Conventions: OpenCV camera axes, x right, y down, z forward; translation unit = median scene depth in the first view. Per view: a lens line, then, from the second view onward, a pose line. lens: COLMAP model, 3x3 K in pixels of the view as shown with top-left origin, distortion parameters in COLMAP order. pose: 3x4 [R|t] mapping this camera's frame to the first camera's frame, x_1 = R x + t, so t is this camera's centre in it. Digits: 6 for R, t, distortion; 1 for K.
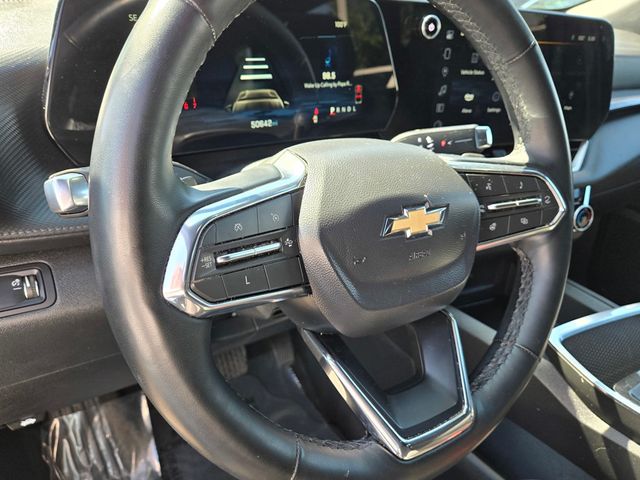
lens RADIAL K [[483.1, 0, 320.0], [0, 483.1, 240.0], [0, 0, 1]] dist [0.010272, 0.001047]
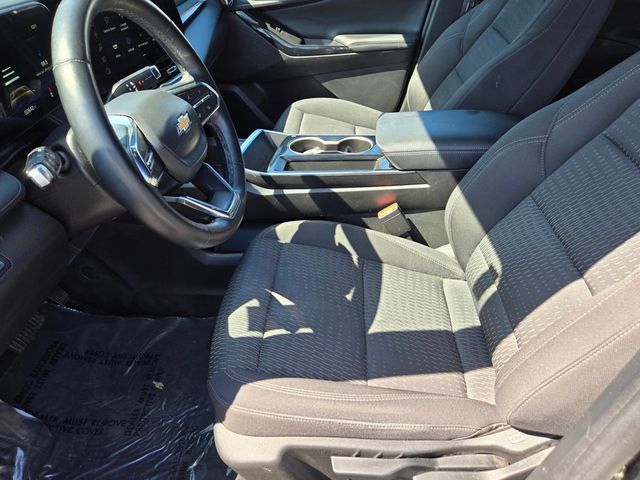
lens RADIAL K [[460.7, 0, 328.9], [0, 460.7, 240.0], [0, 0, 1]] dist [0.031033, 0.000227]
pose [[0.616741, -0.535273, 0.577160, -0.596393], [0.390410, 0.844679, 0.366192, -0.067408], [-0.683528, -0.000517, 0.729924, -0.690584]]
